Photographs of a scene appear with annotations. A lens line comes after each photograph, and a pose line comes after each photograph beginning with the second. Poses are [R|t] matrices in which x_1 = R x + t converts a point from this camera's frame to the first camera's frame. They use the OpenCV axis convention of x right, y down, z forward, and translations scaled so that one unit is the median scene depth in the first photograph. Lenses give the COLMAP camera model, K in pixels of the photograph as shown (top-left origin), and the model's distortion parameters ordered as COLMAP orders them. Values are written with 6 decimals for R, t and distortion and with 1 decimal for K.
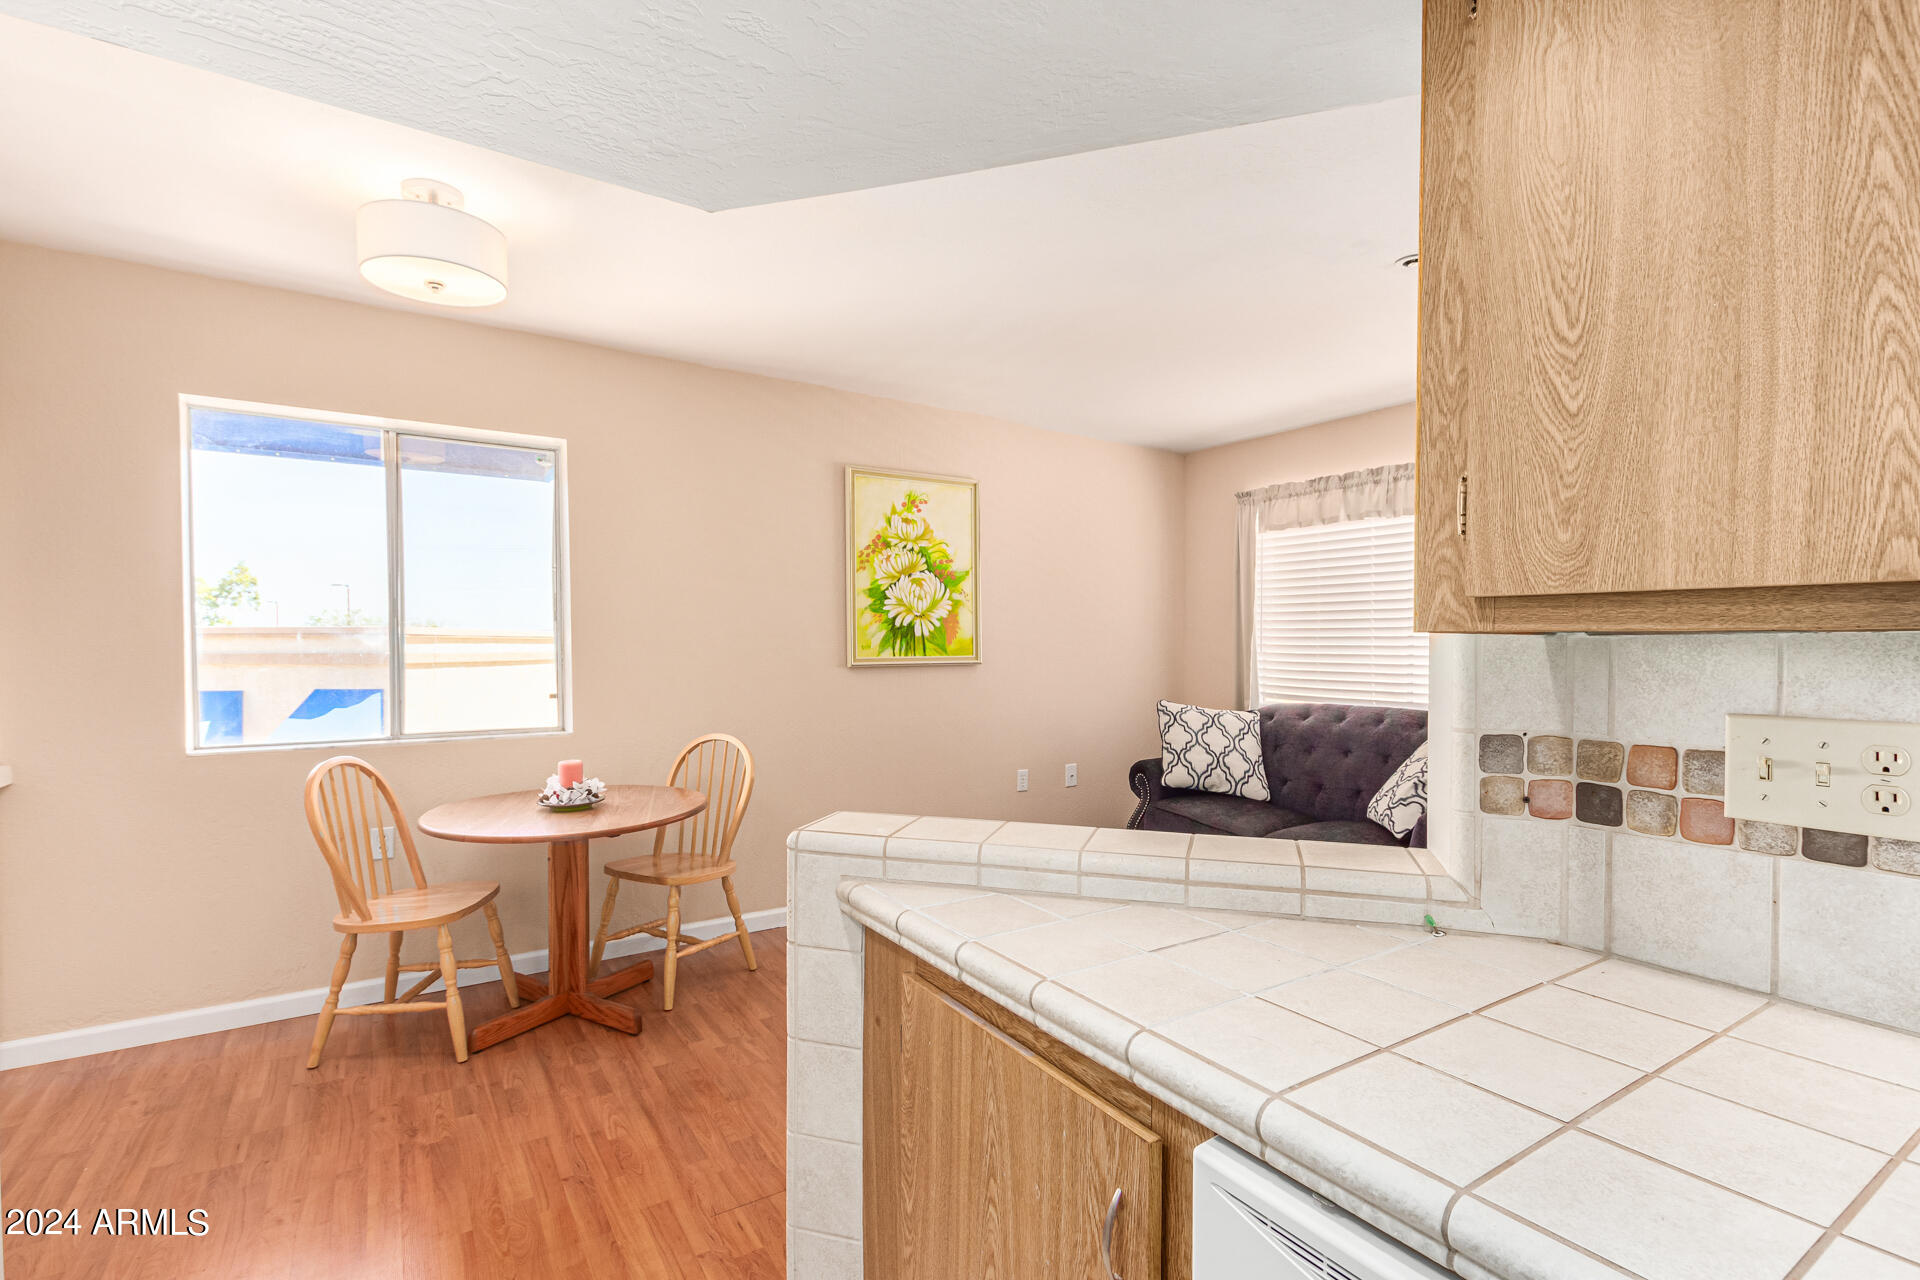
lens RADIAL K [[894.0, 0, 965.1], [0, 894.0, 652.6], [0, 0, 1]] dist [0.007532, -0.002561]
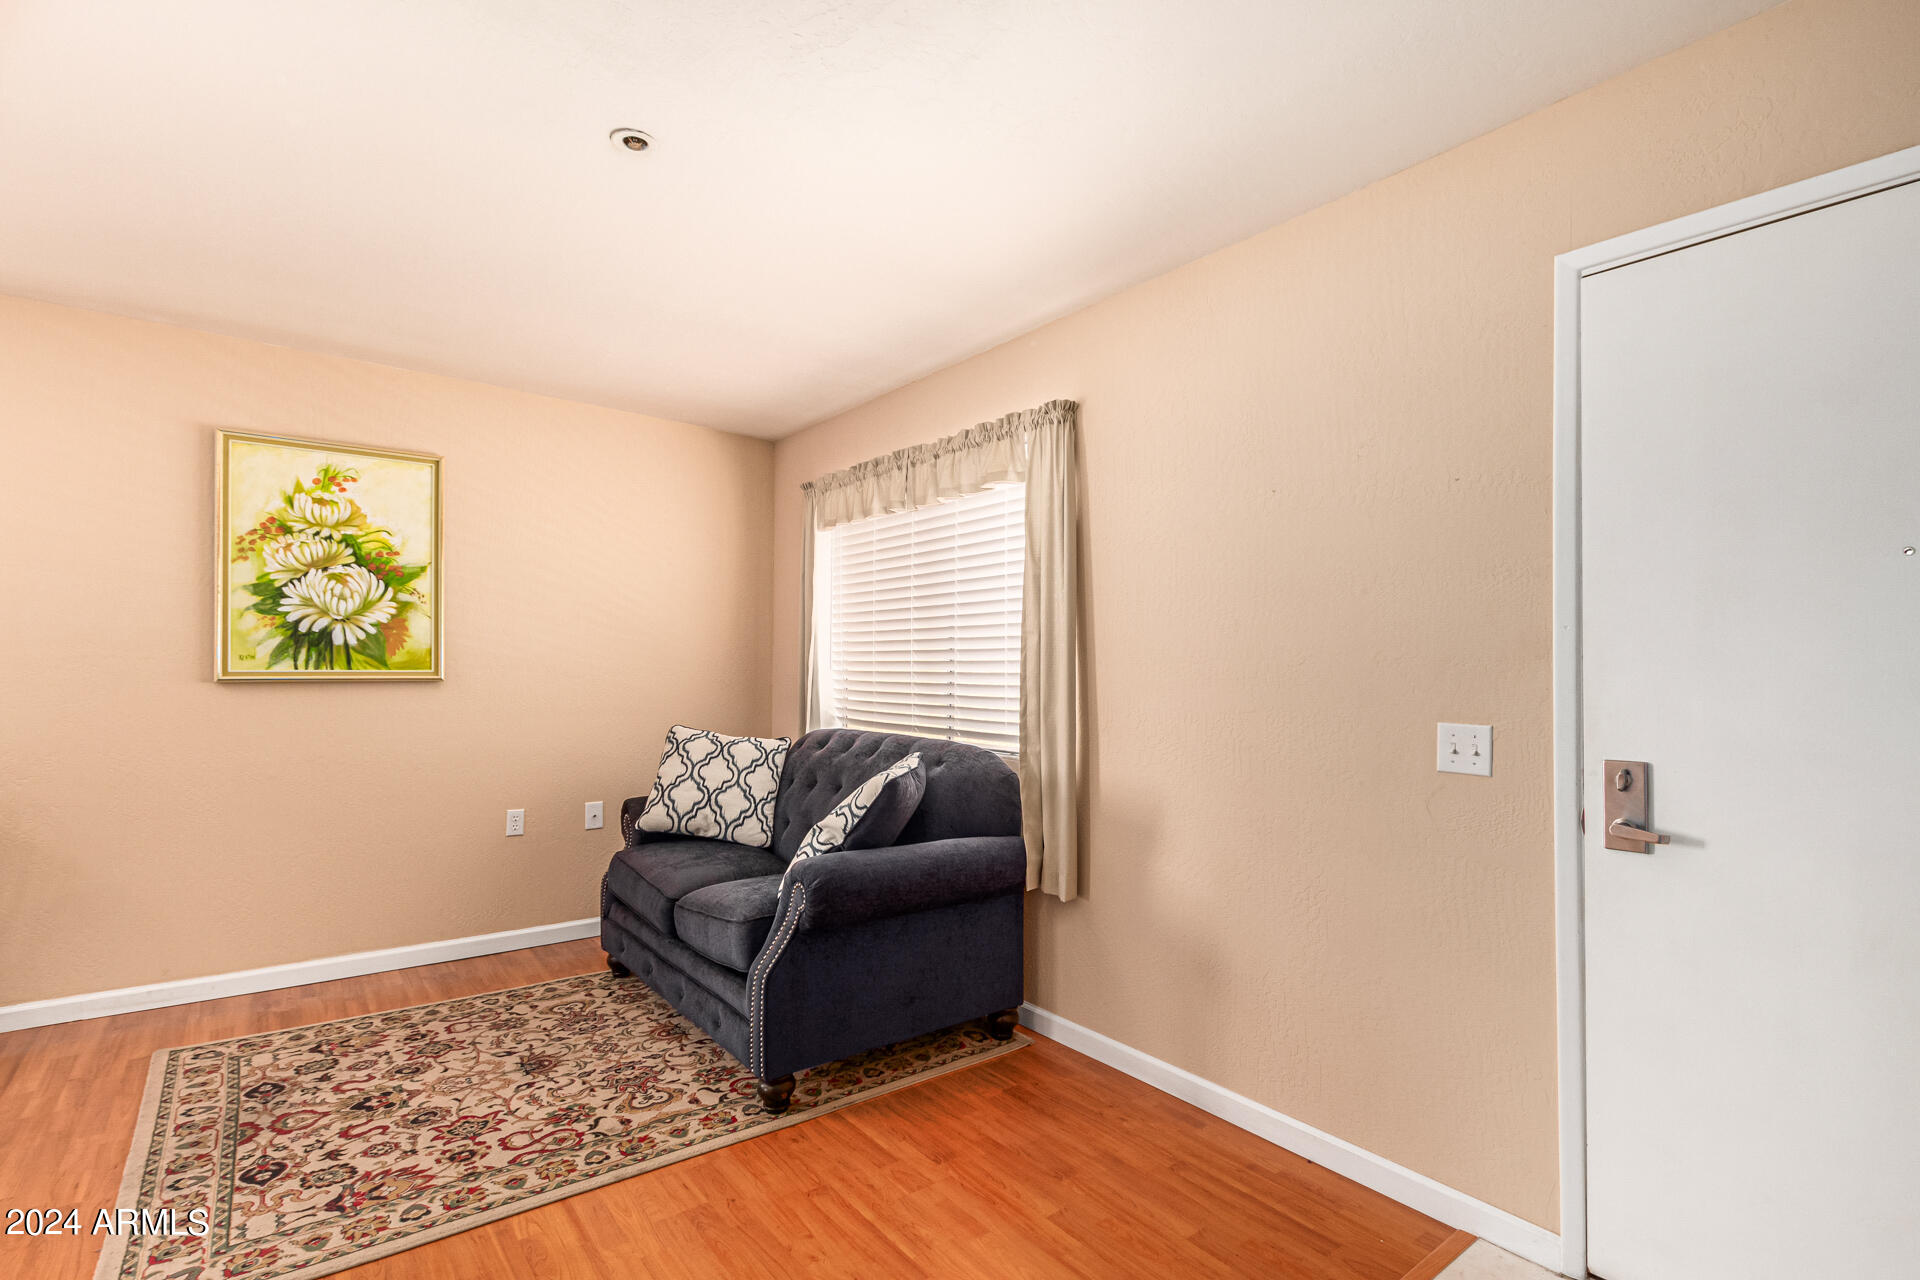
lens RADIAL K [[894.0, 0, 949.5], [0, 894.0, 662.7], [0, 0, 1]] dist [0.007532, -0.002561]
pose [[0.997309, 0.007058, 0.072977, 0.439819], [-0.005711, 0.999810, -0.018655, 0.009628], [-0.073094, 0.018188, 0.997159, 0.155308]]
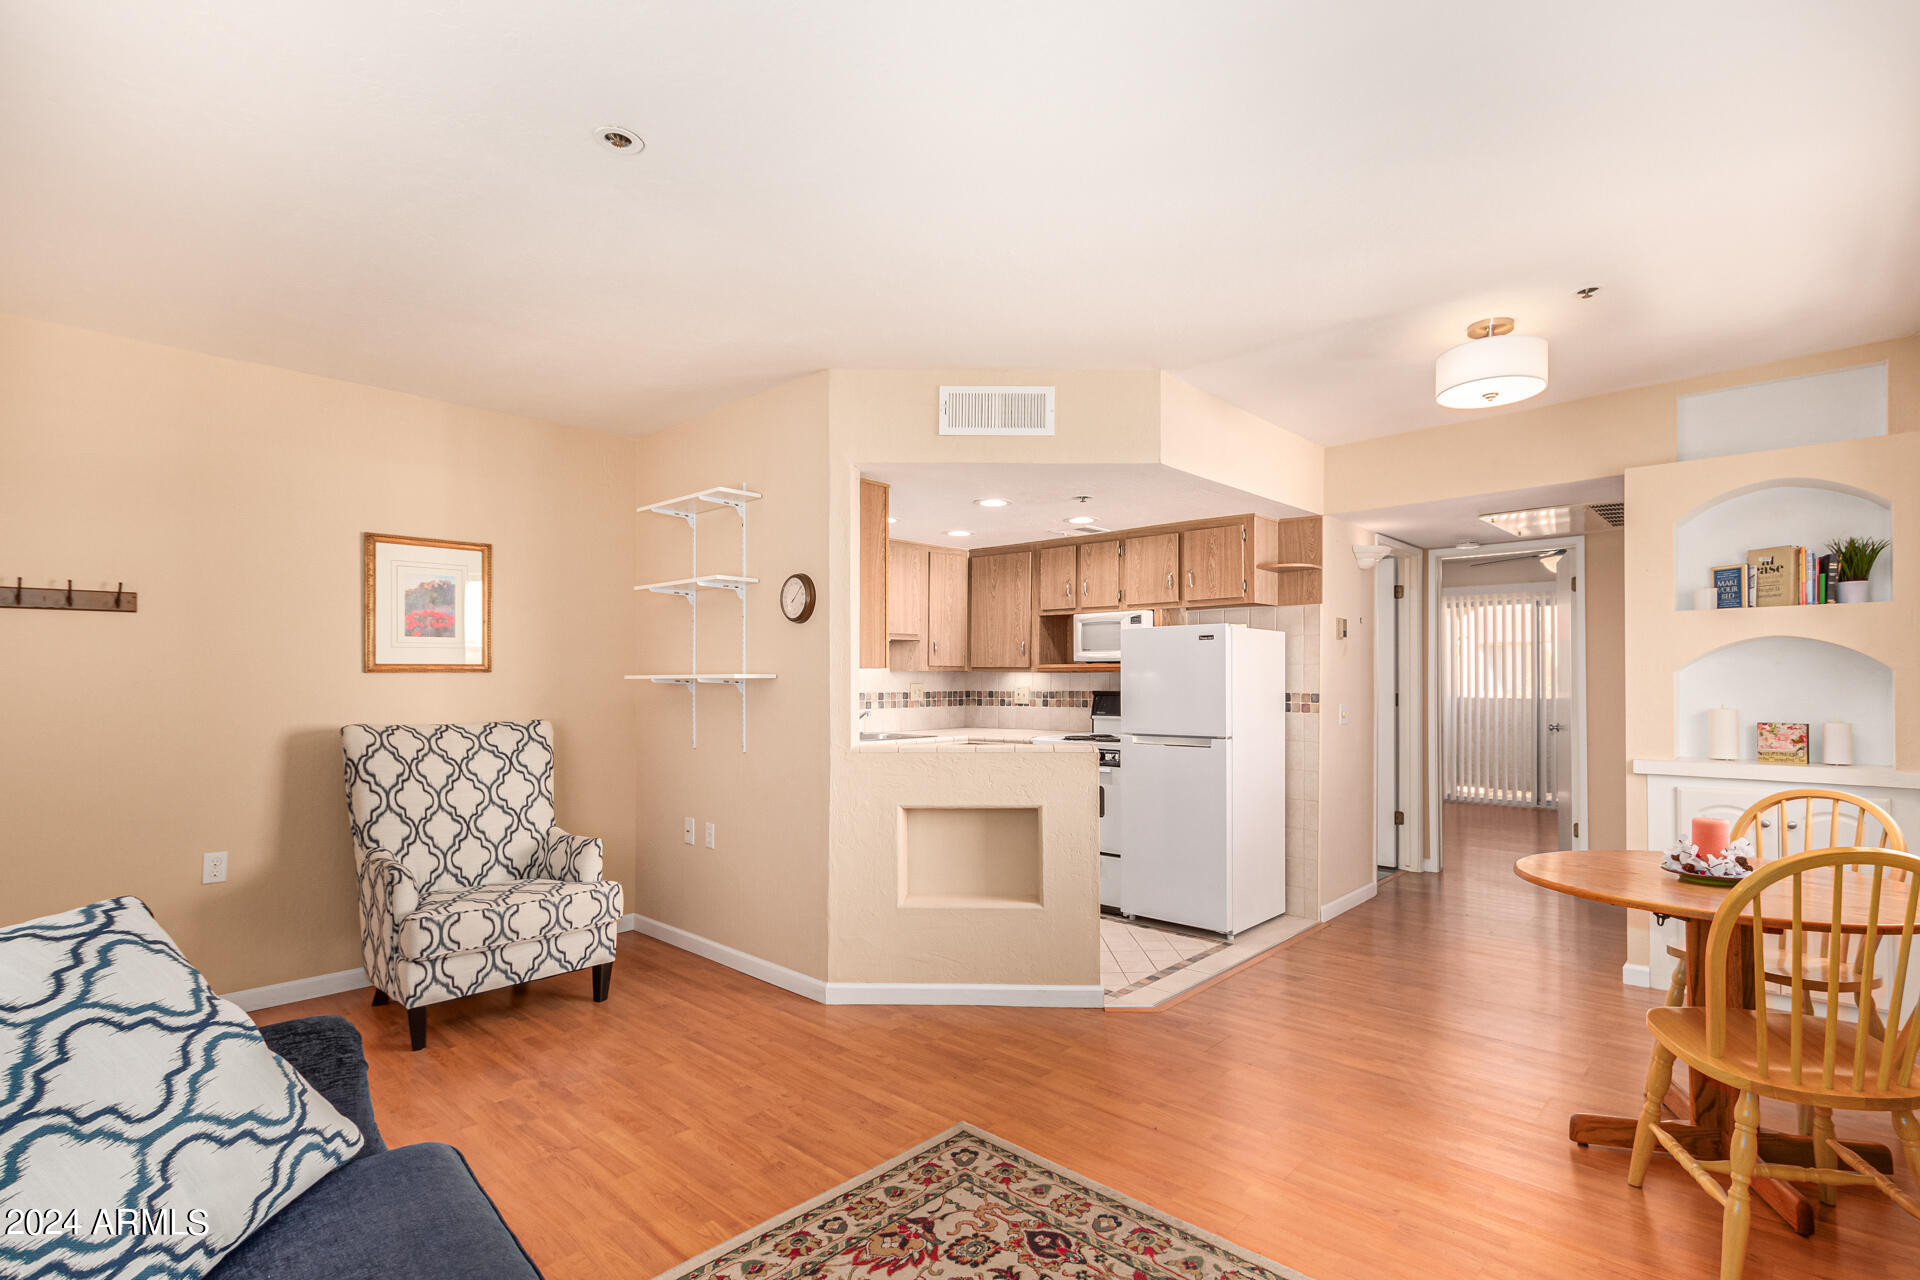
lens RADIAL K [[894.0, 0, 988.4], [0, 894.0, 672.0], [0, 0, 1]] dist [0.007532, -0.002561]
pose [[-0.964806, -0.002227, -0.262953, 0.247568], [-0.000820, 0.999985, -0.005462, 0.001778], [0.262961, -0.005054, -0.964793, 1.106205]]
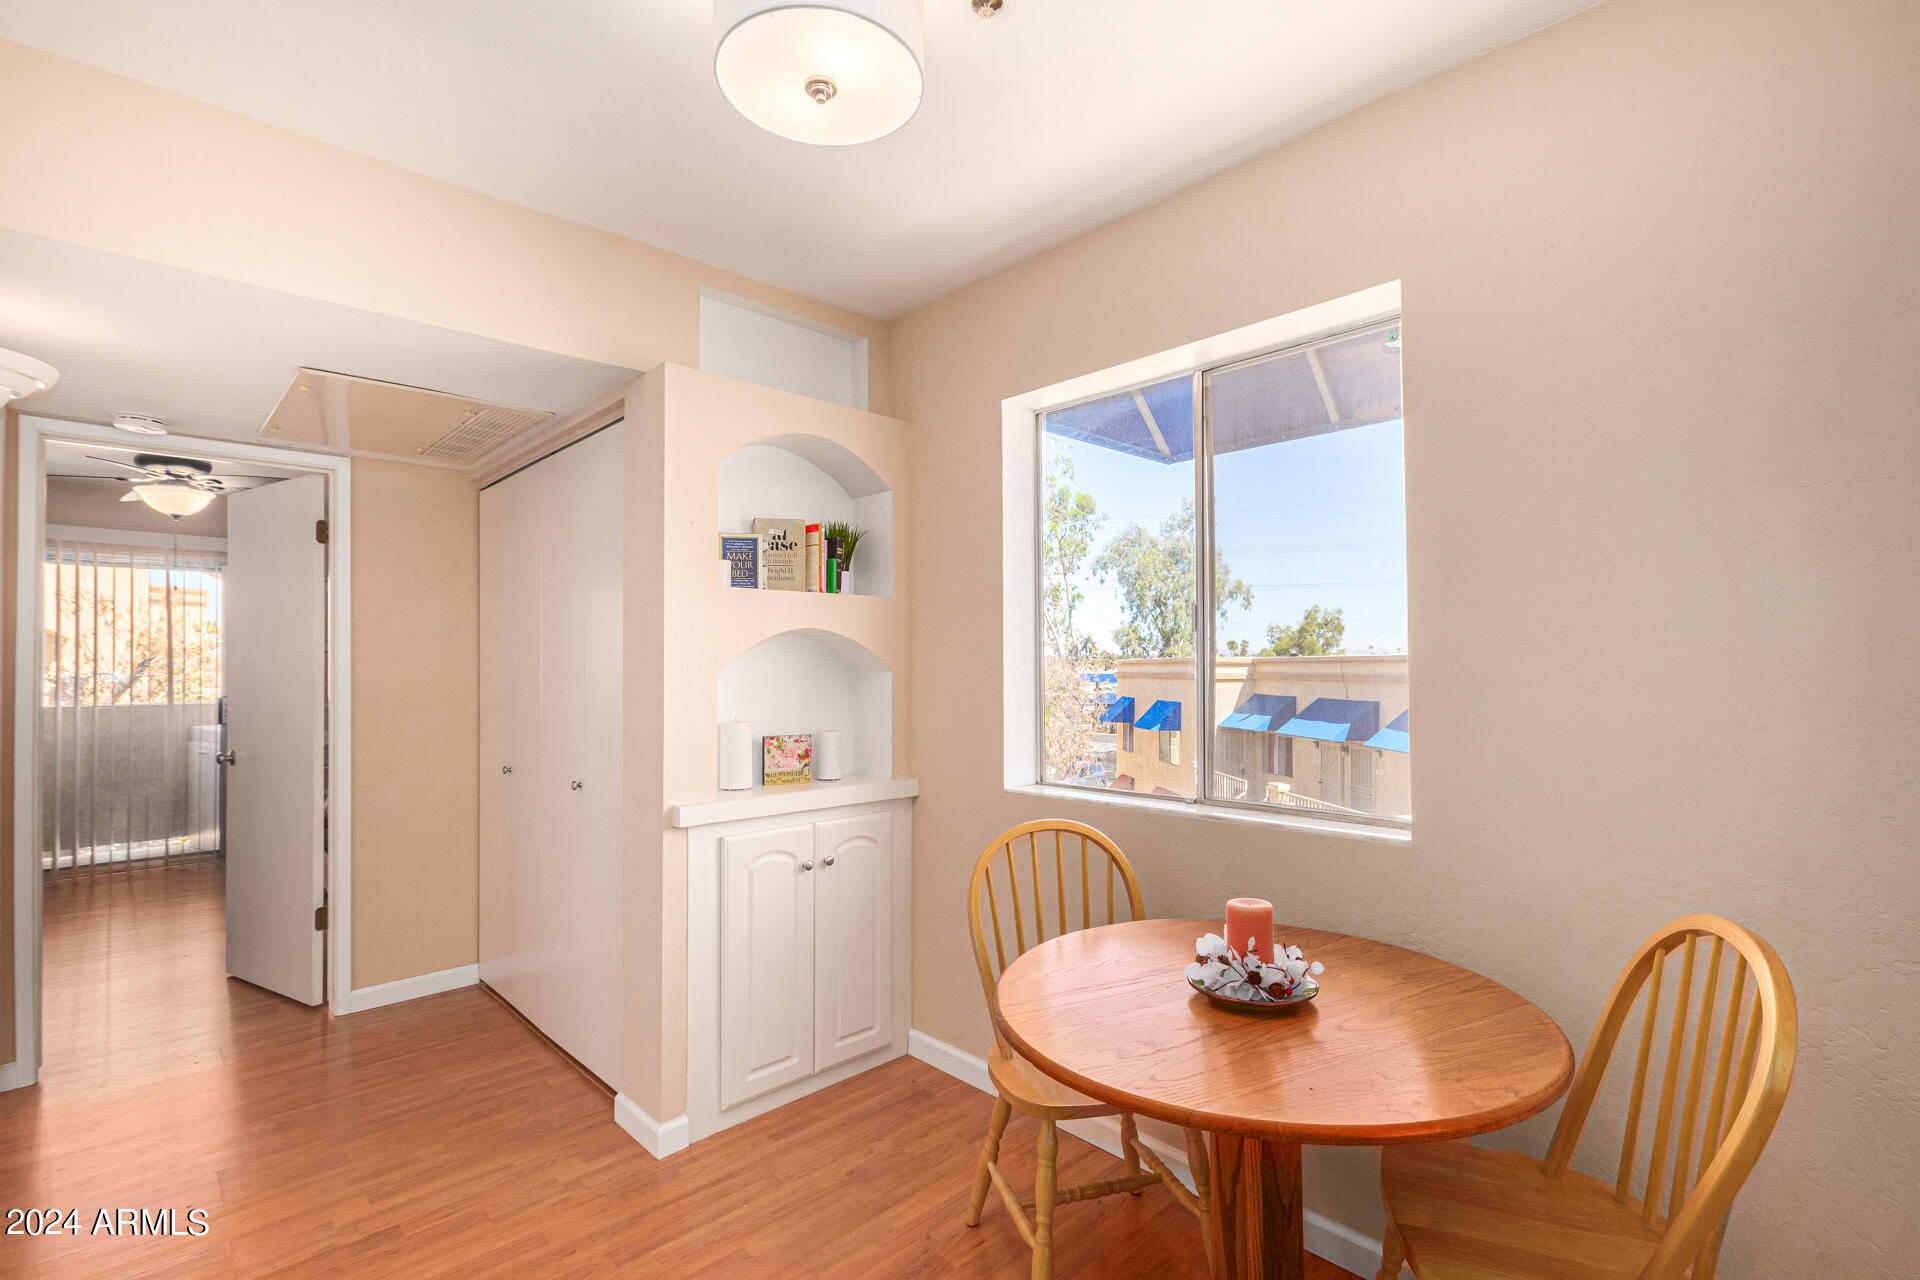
lens RADIAL K [[894.0, 0, 958.6], [0, 894.0, 652.8], [0, 0, 1]] dist [0.007532, -0.002561]
pose [[0.176118, -0.018856, -0.984188, 0.018215], [-0.003883, 0.999795, -0.019850, -0.005231], [0.984361, 0.007318, 0.176009, 0.530765]]
